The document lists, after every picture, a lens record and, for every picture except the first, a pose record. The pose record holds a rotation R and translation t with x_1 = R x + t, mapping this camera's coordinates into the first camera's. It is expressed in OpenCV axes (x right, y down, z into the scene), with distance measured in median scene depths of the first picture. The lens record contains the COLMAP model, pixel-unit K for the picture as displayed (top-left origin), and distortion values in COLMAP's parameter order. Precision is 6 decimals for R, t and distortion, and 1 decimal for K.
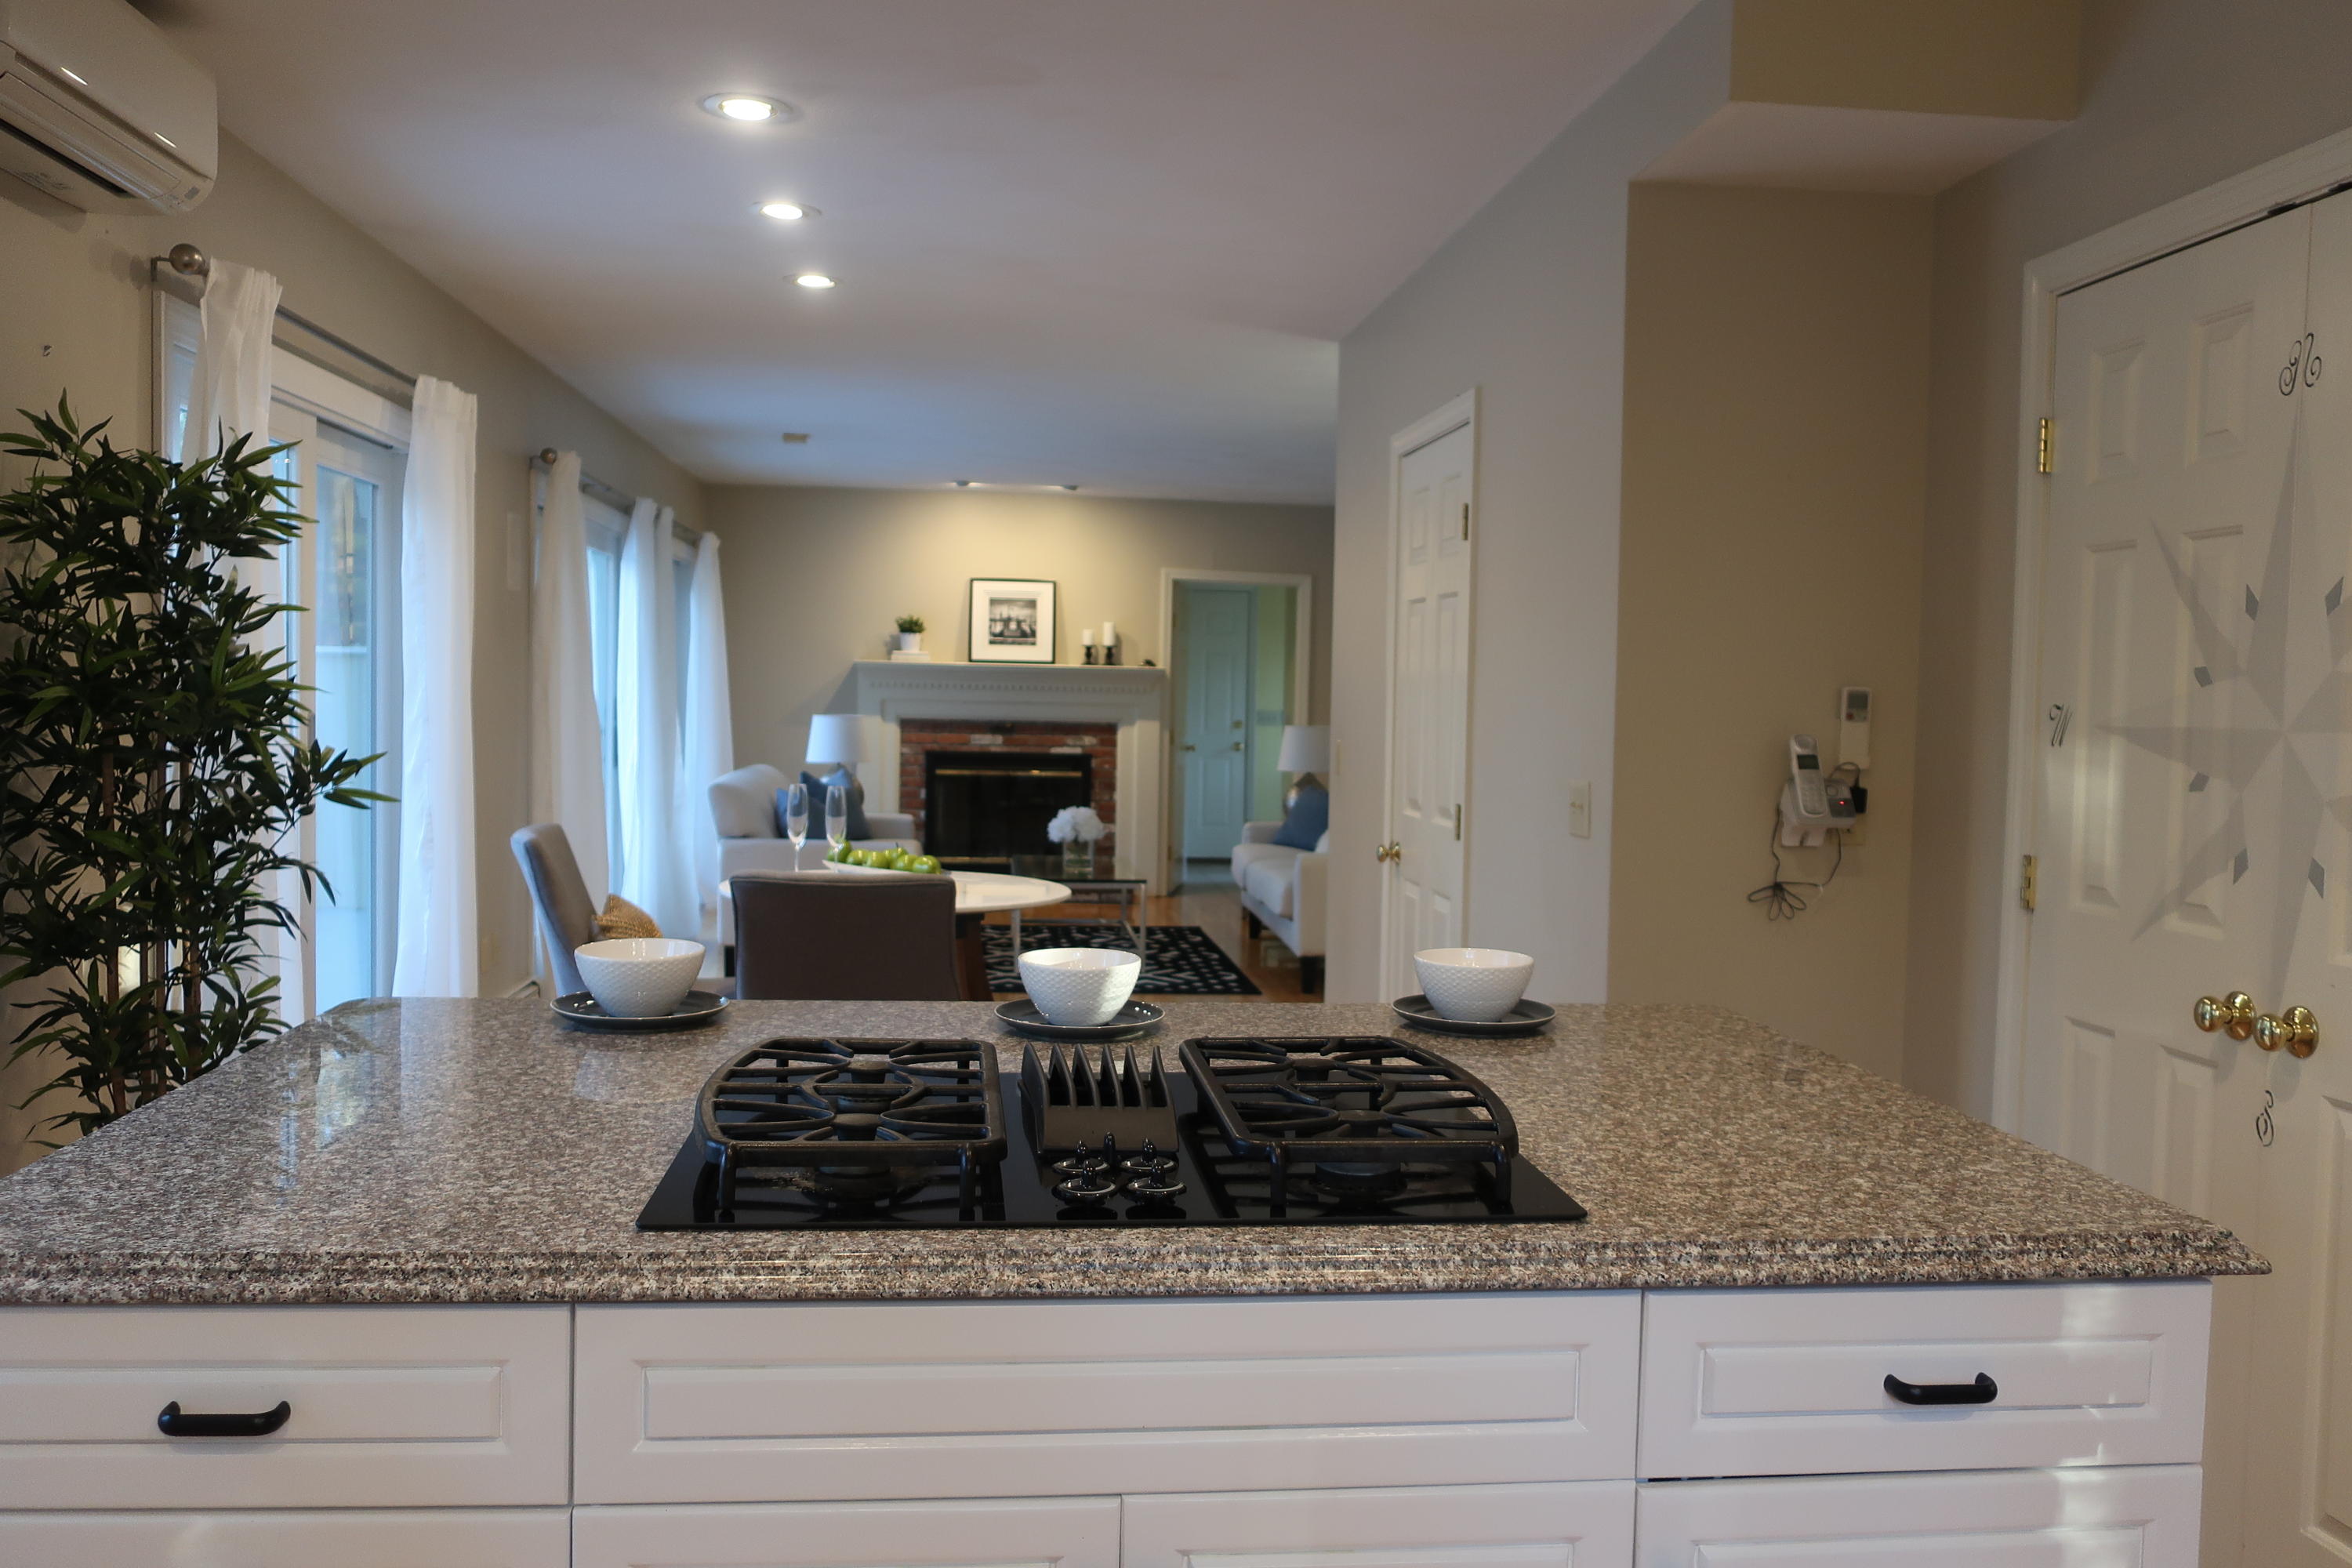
lens RADIAL K [[1825.8, 0, 1188.8], [0, 1825.8, 792.8], [0, 0, 1]] dist [-0.020010, -0.016949]
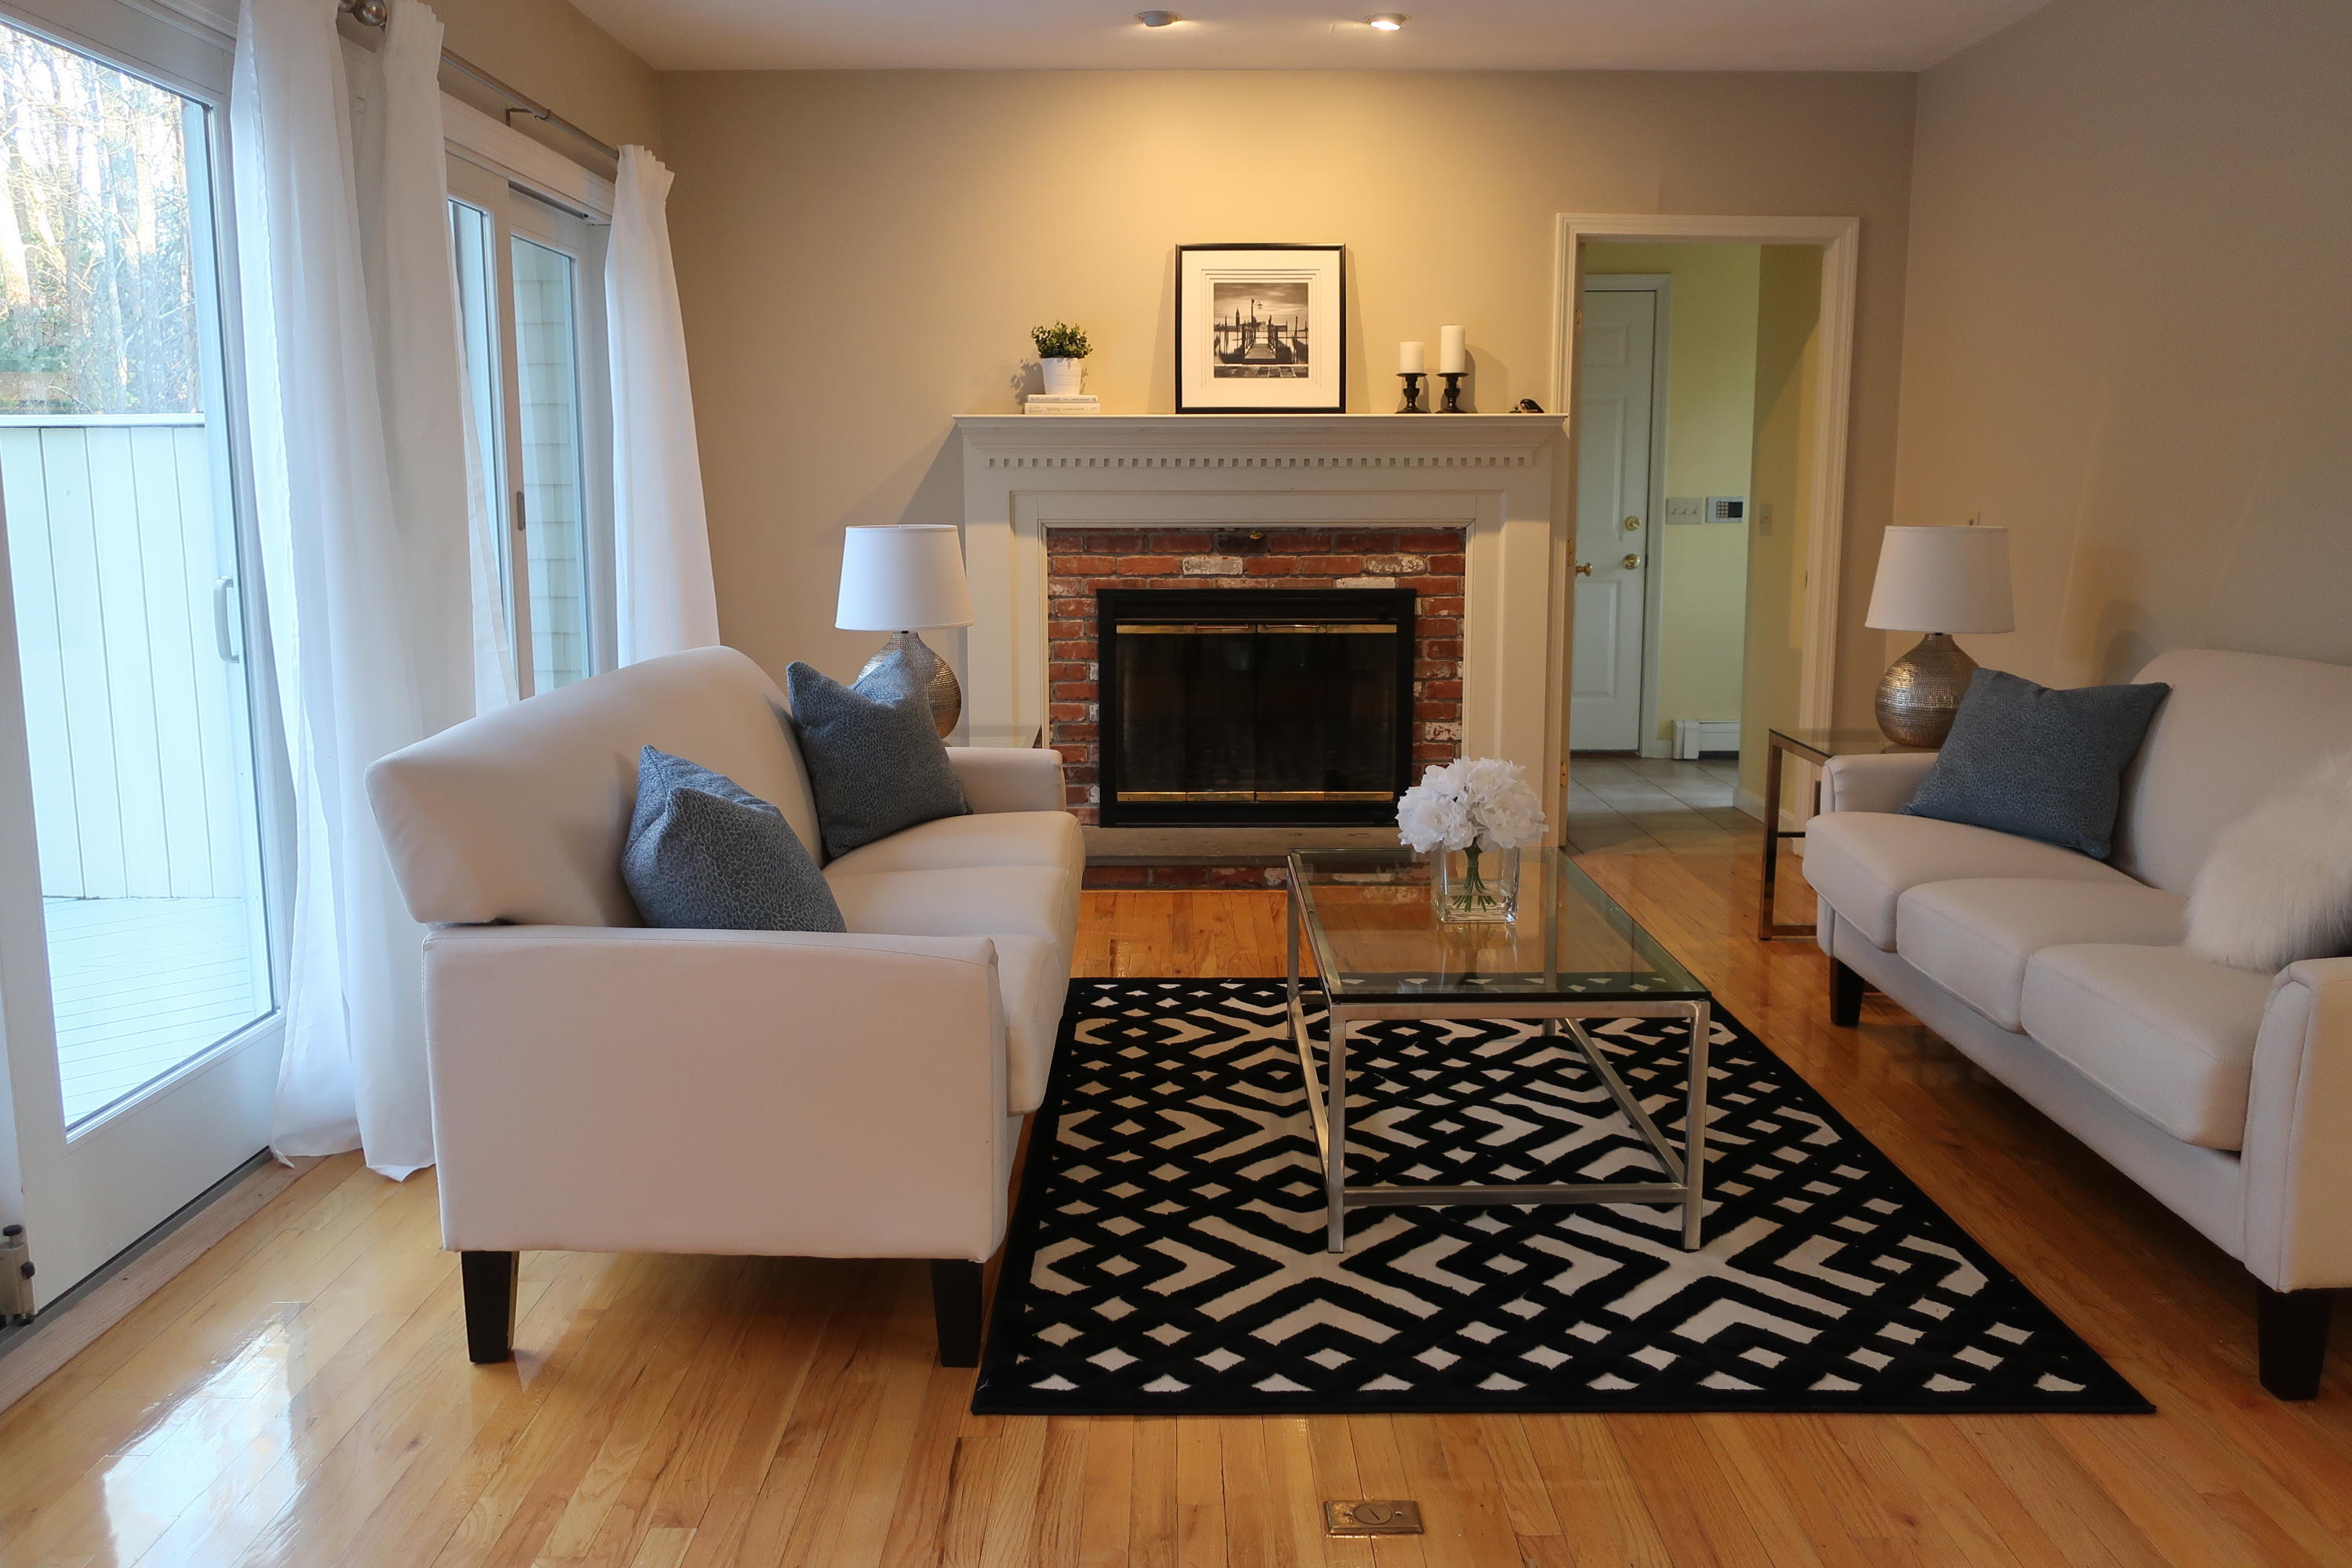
lens RADIAL K [[1825.8, 0, 1162.9], [0, 1825.8, 791.3], [0, 0, 1]] dist [-0.020010, -0.016949]
pose [[0.992463, -0.005007, -0.122445, -0.061980], [0.018295, 0.994021, 0.107644, -0.021374], [0.121174, -0.109073, 0.986620, 0.482487]]
